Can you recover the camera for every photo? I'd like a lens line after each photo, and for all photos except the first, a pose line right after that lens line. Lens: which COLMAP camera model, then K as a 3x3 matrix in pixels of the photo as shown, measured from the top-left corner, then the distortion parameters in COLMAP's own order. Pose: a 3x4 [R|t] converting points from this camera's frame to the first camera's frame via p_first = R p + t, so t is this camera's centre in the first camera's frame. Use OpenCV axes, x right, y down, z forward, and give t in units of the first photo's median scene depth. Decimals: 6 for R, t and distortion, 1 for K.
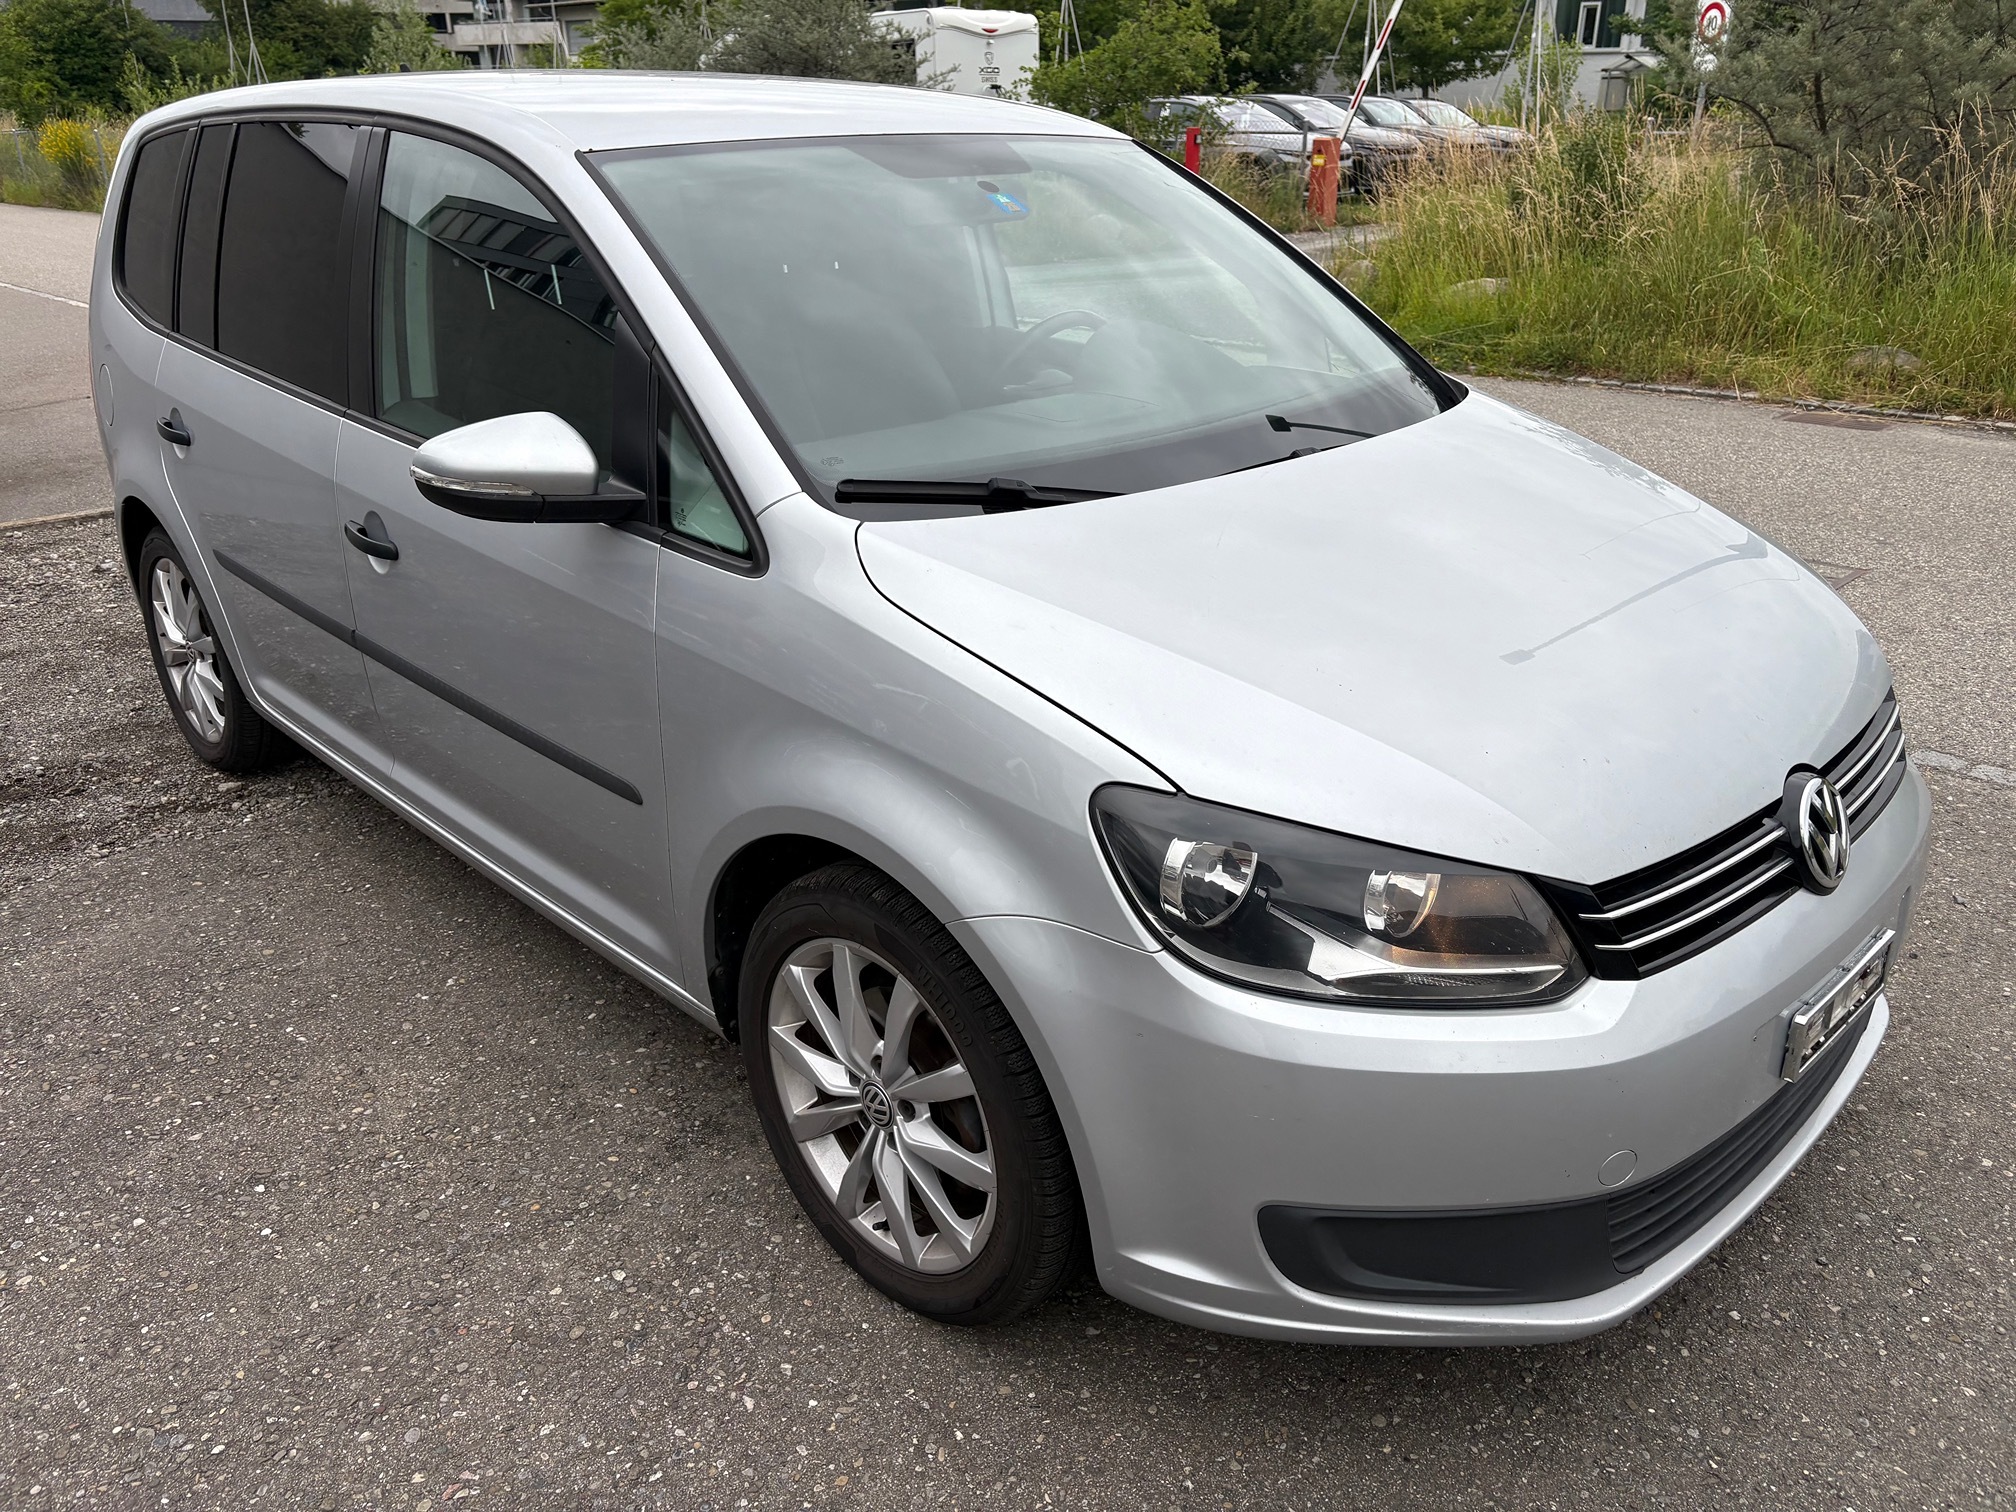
lens RADIAL K [[1555.8, 0, 1008.0], [0, 1555.8, 756.0], [0, 0, 1]] dist [0.032995, -0.025247]
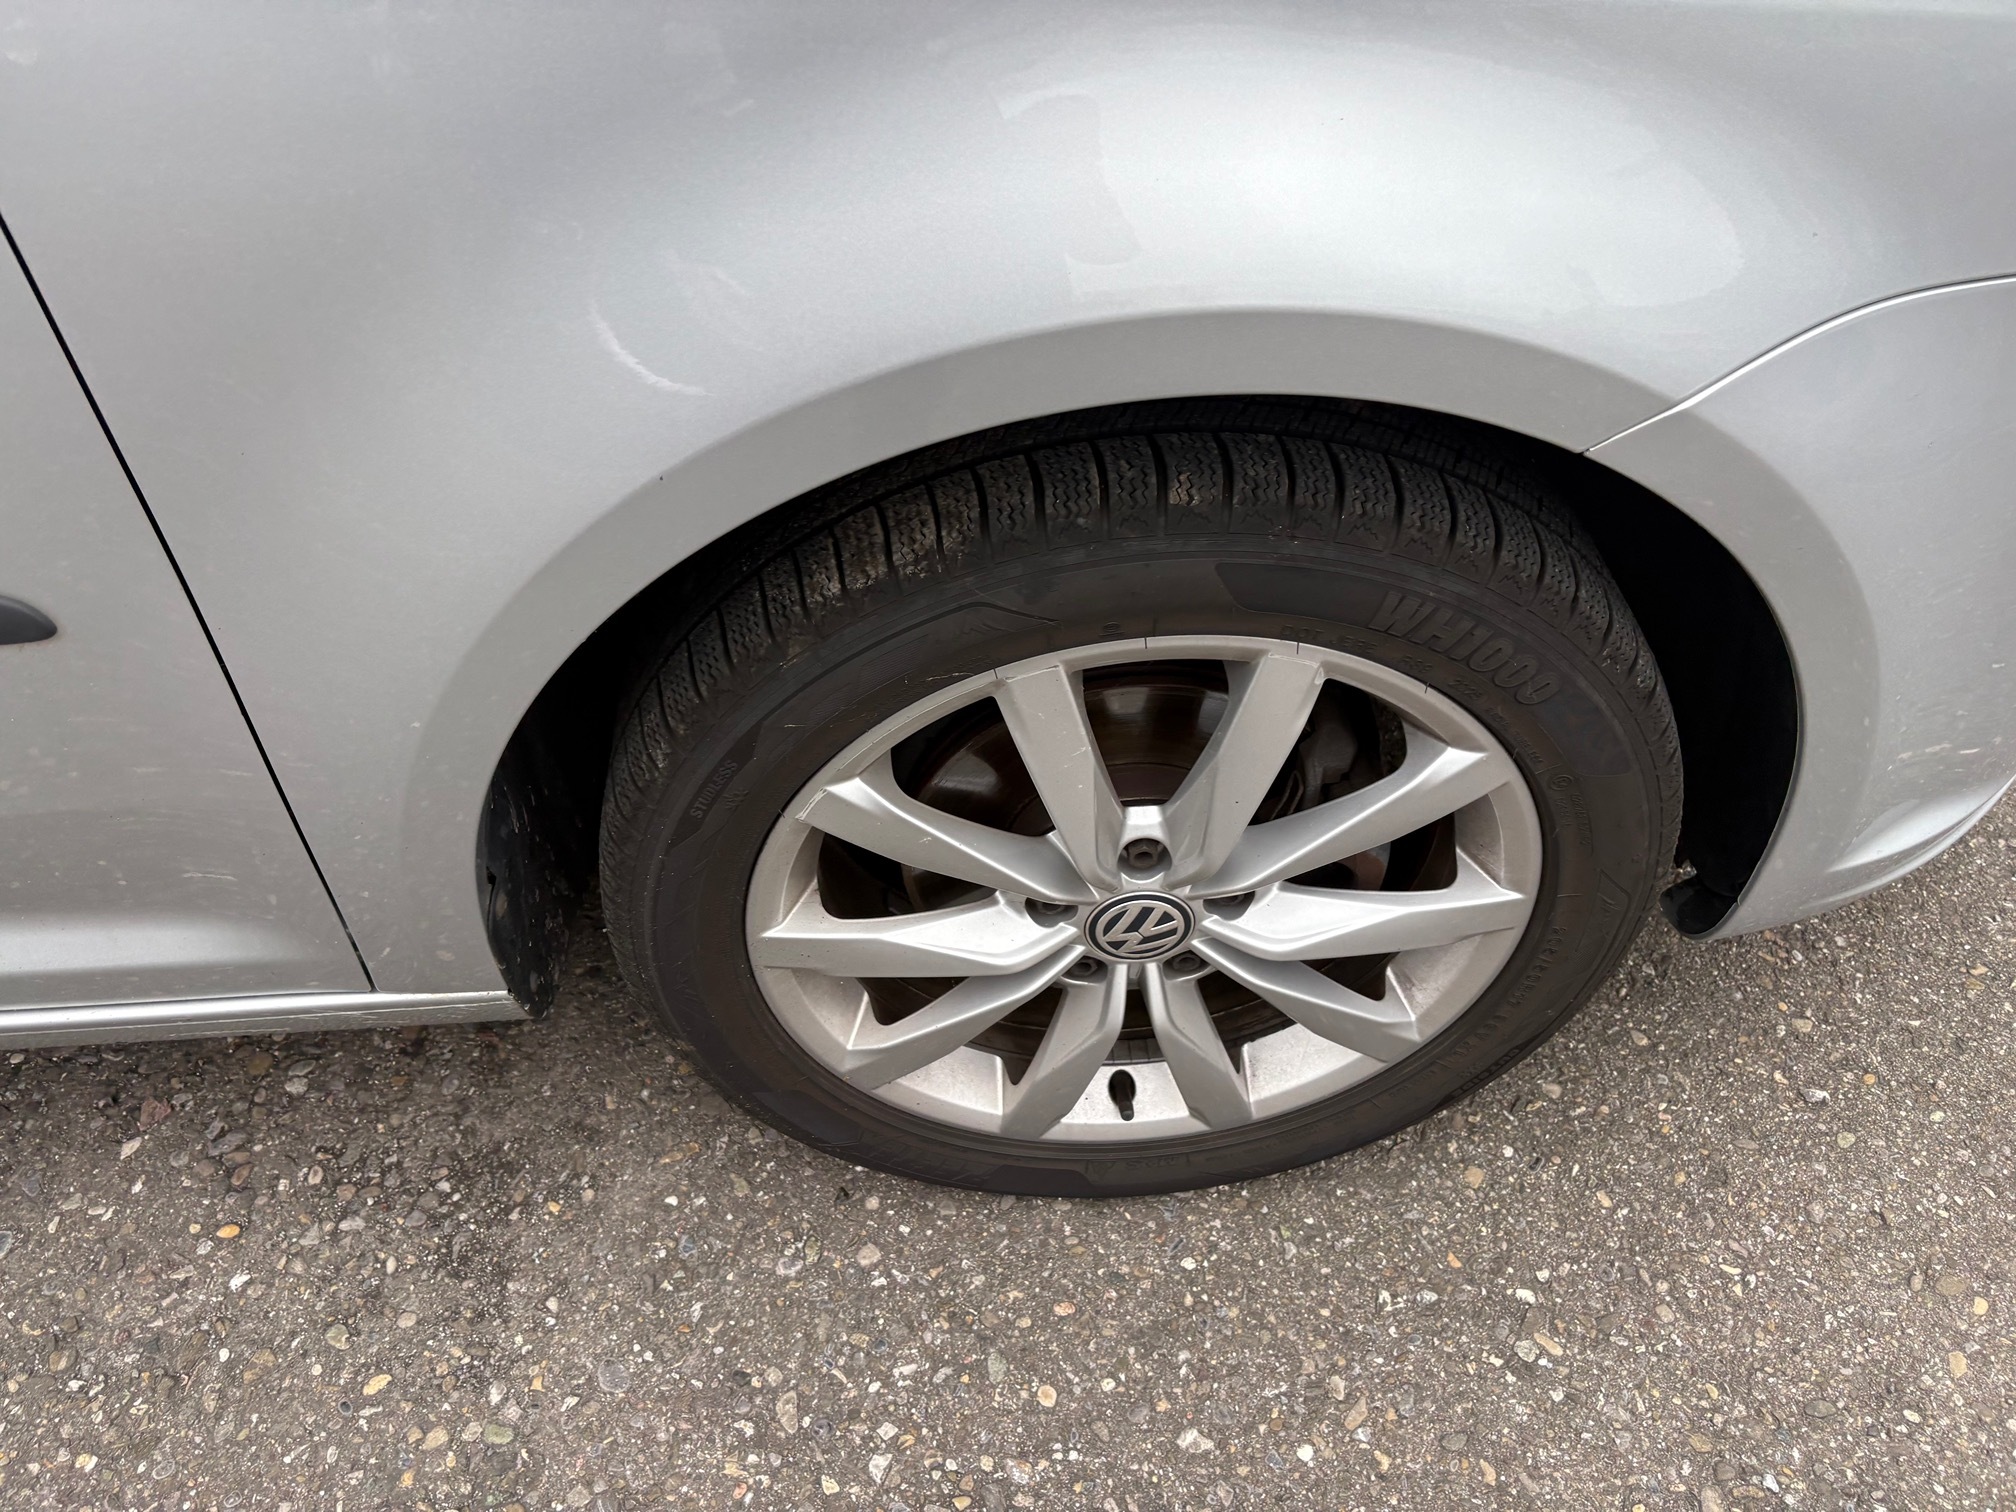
lens RADIAL K [[1555.8, 0, 1008.0], [0, 1555.8, 756.0], [0, 0, 1]] dist [0.032995, -0.025247]
pose [[0.661079, -0.546352, 0.514270, -0.301123], [0.307819, 0.822554, 0.478176, -0.044100], [-0.684267, -0.157810, 0.711951, 0.678613]]
